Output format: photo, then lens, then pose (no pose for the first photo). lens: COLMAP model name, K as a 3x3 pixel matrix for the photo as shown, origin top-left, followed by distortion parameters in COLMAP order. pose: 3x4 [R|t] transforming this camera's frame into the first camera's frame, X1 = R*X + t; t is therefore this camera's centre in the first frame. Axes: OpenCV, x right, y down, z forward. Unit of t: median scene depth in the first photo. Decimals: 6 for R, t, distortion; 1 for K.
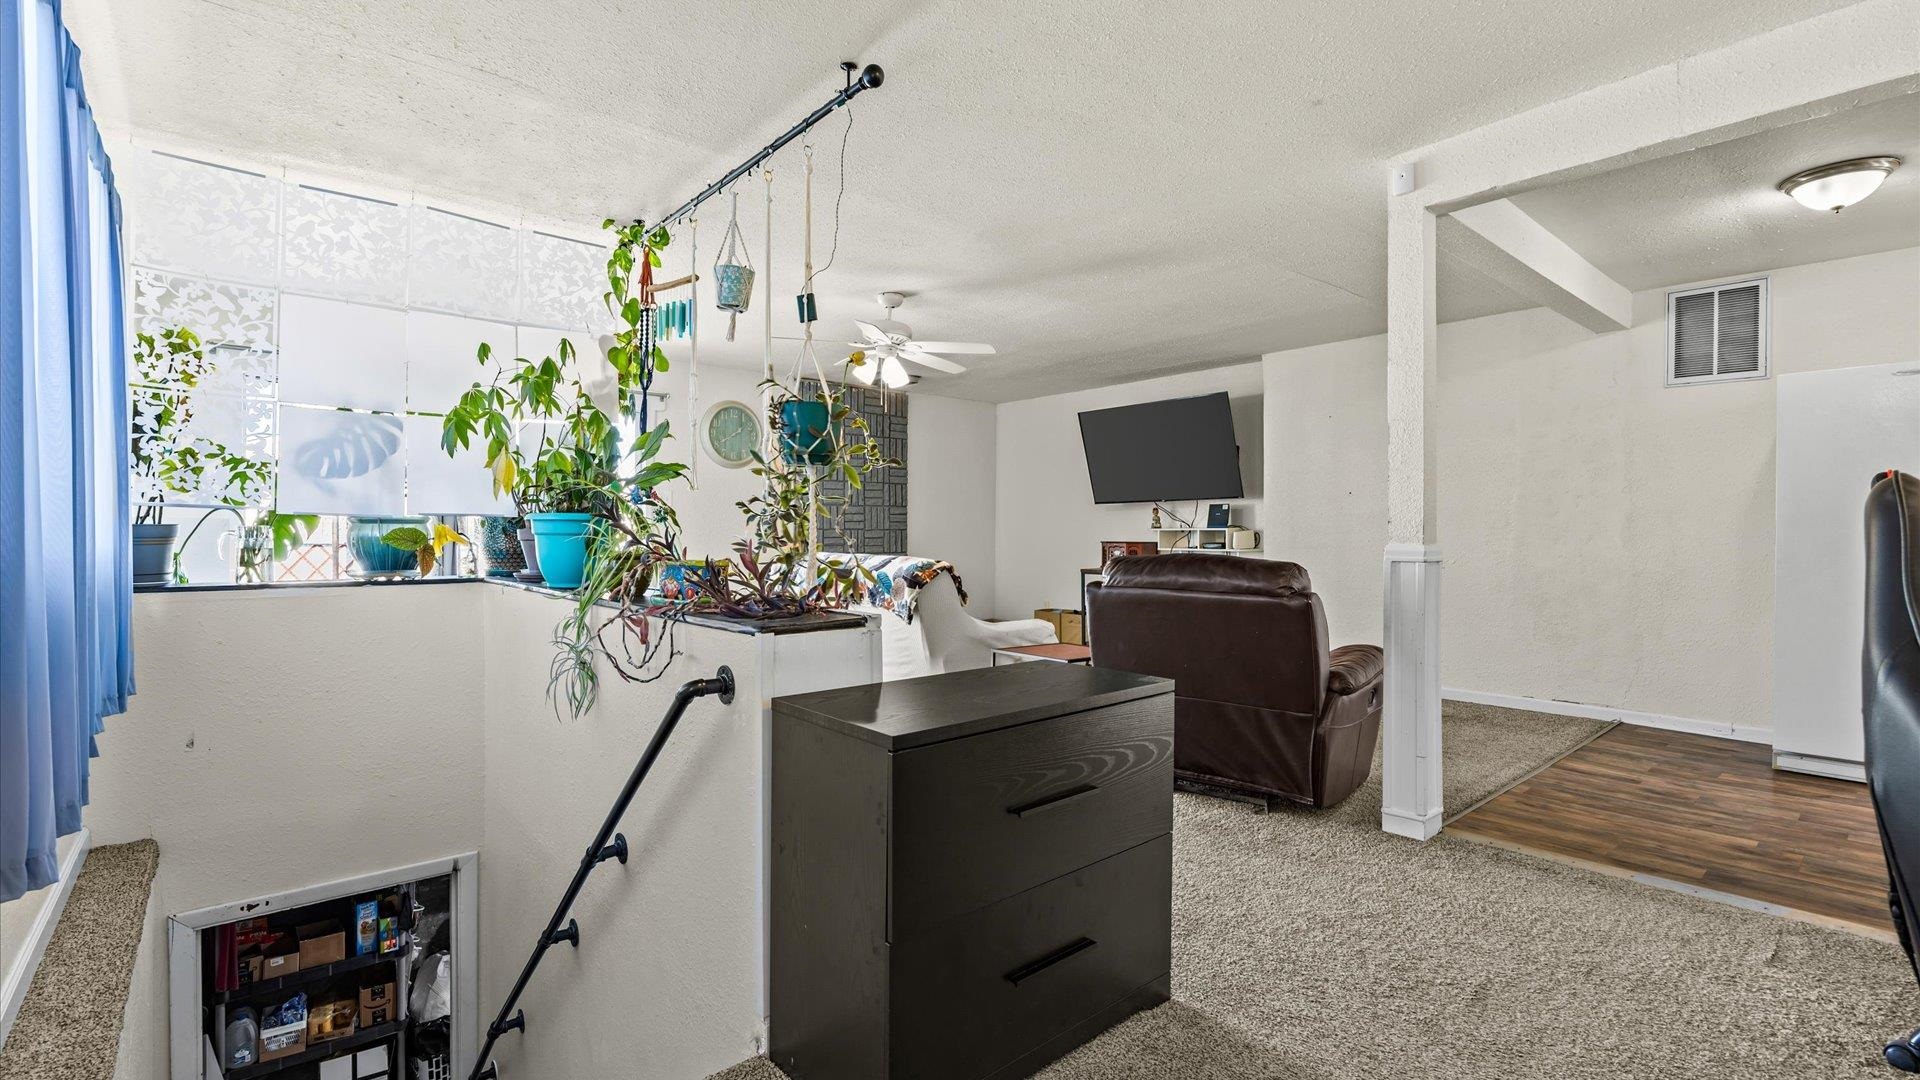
lens RADIAL K [[859.1, 0, 960.9], [0, 859.1, 543.0], [0, 0, 1]] dist [-0.011418, 0.000777]
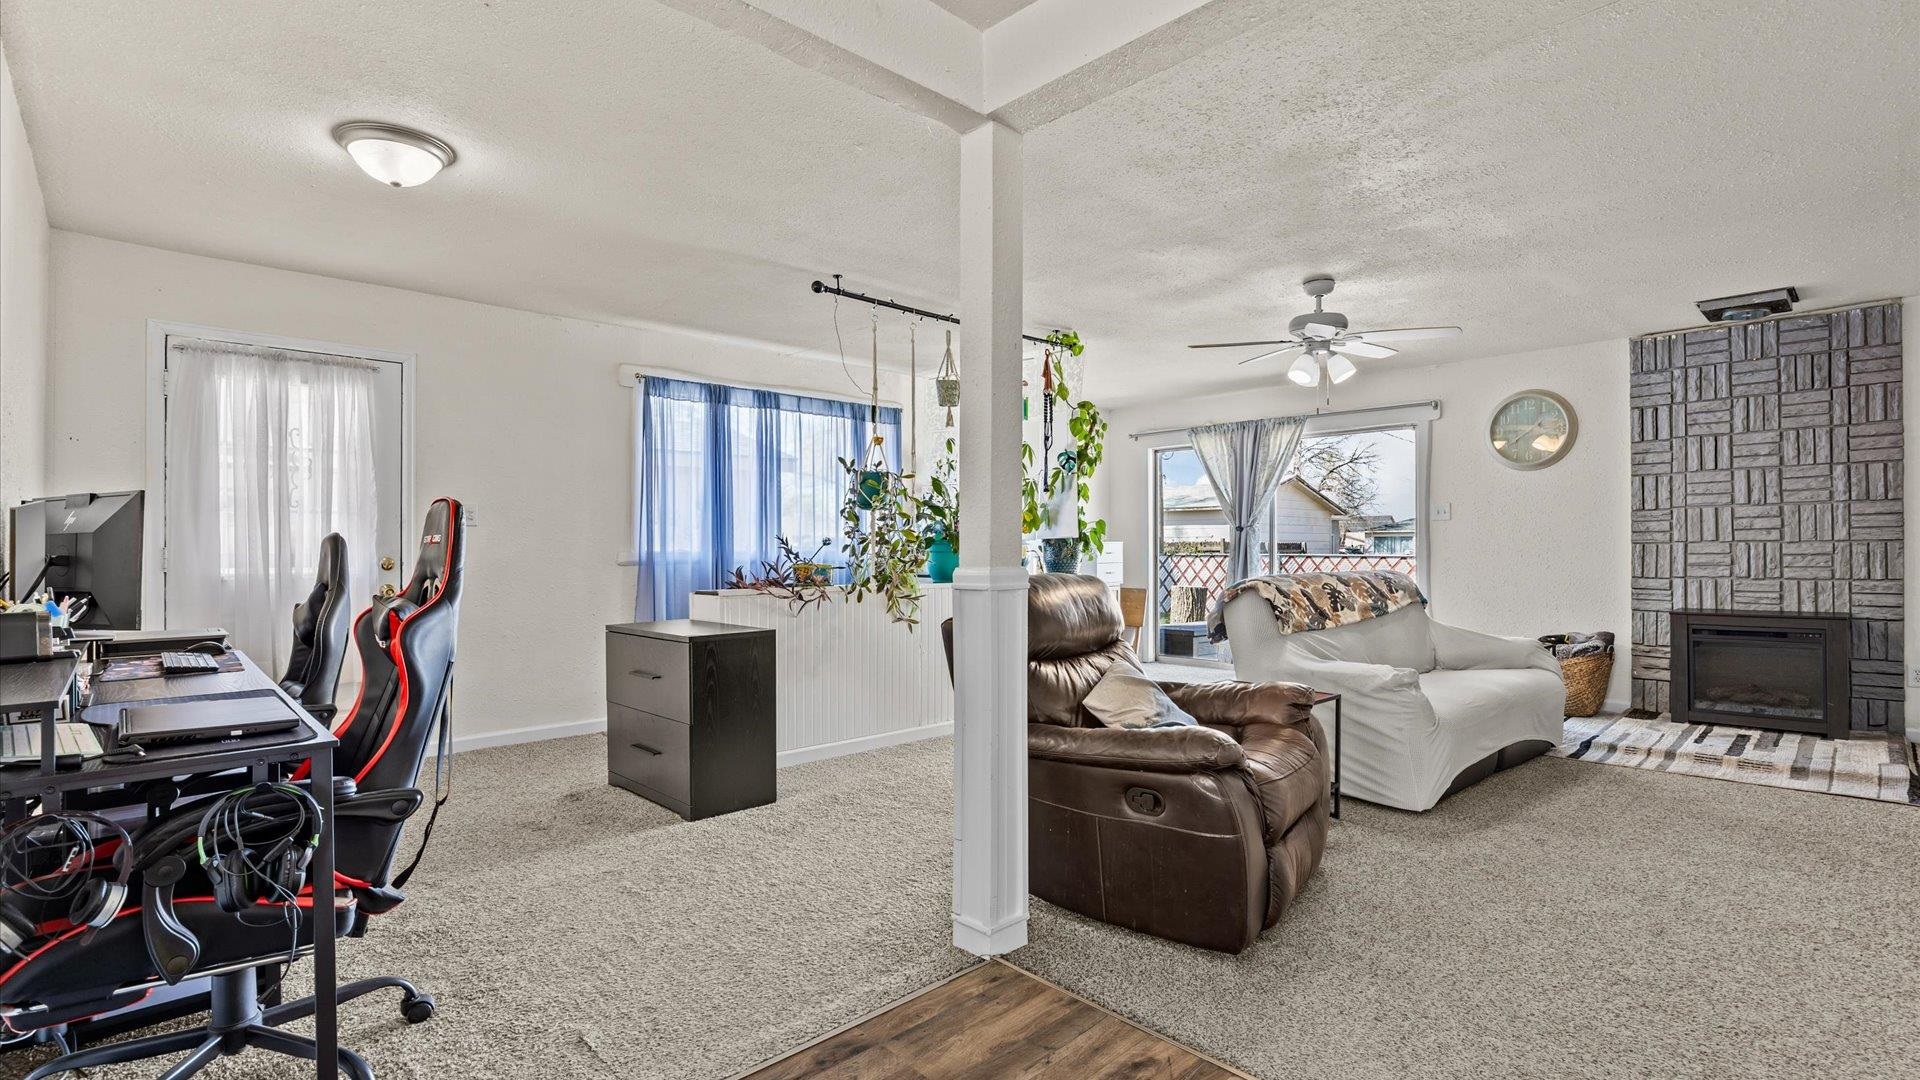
lens RADIAL K [[890.7, 0, 957.0], [0, 890.7, 540.8], [0, 0, 1]] dist [0.001207, -0.000151]
pose [[0.031618, -0.009178, -0.999458, 1.335104], [-0.010264, 0.999902, -0.009507, -0.009530], [0.999447, 0.010559, 0.031520, 0.959825]]
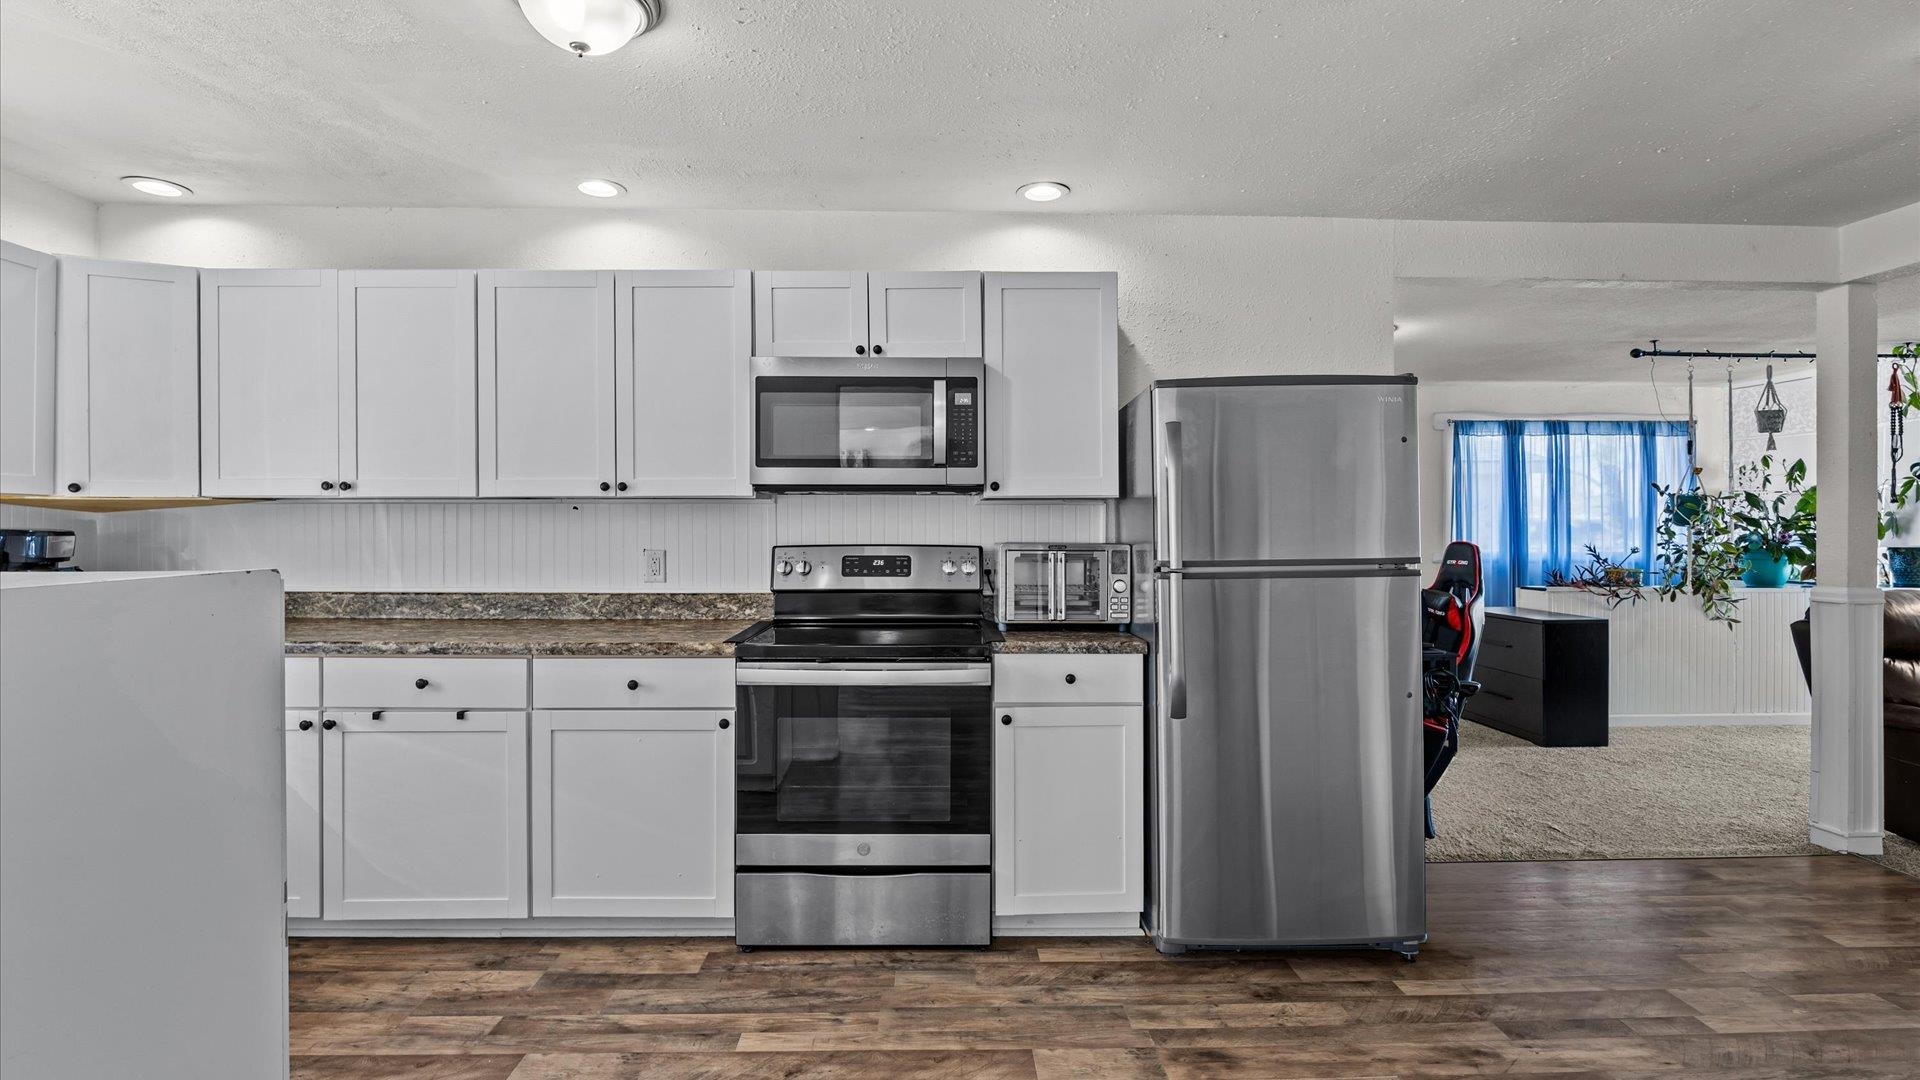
lens RADIAL K [[859.1, 0, 956.6], [0, 859.1, 521.3], [0, 0, 1]] dist [-0.011418, 0.000777]
pose [[-0.641475, -0.008700, -0.767095, 1.865464], [-0.012572, 0.999921, -0.000827, -0.045955], [0.767041, 0.009113, -0.641533, 0.875977]]
